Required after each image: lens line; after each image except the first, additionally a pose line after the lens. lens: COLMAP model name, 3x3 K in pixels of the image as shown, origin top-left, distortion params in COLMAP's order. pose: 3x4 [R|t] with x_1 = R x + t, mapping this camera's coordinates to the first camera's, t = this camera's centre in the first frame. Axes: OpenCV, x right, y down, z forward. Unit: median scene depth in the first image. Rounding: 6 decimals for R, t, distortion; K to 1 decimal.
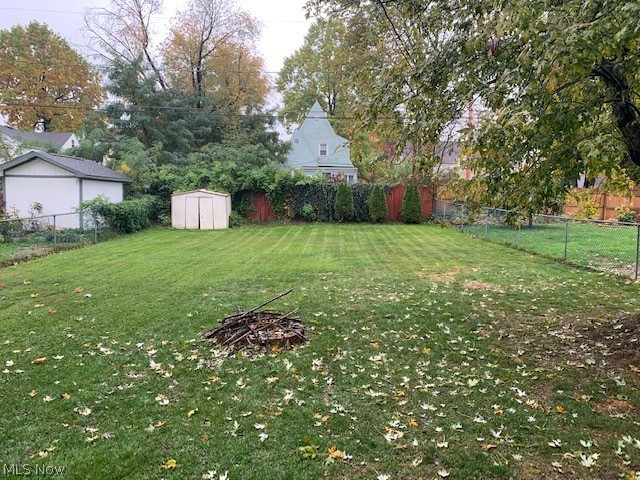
lens RADIAL K [[495.7, 0, 320.0], [0, 495.7, 240.0], [0, 0, 1]] dist [0.008830, 0.003342]
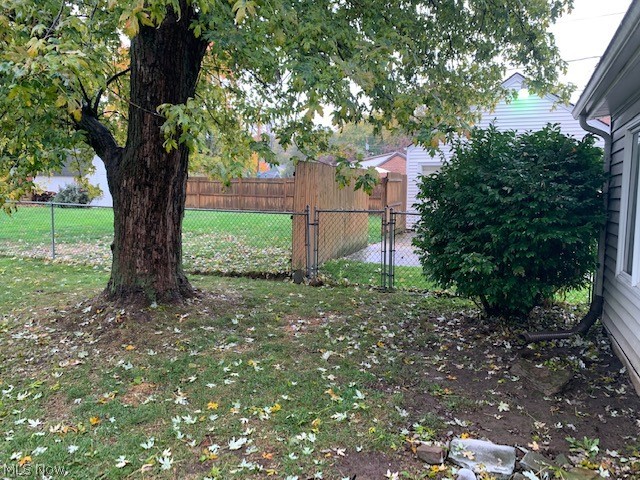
lens RADIAL K [[495.7, 0, 320.0], [0, 495.7, 240.0], [0, 0, 1]] dist [0.008830, 0.003342]
pose [[0.409819, -0.109215, 0.905605, -0.087096], [0.073394, 0.993535, 0.086606, -0.011224], [-0.909209, 0.030973, 0.415185, 0.255800]]
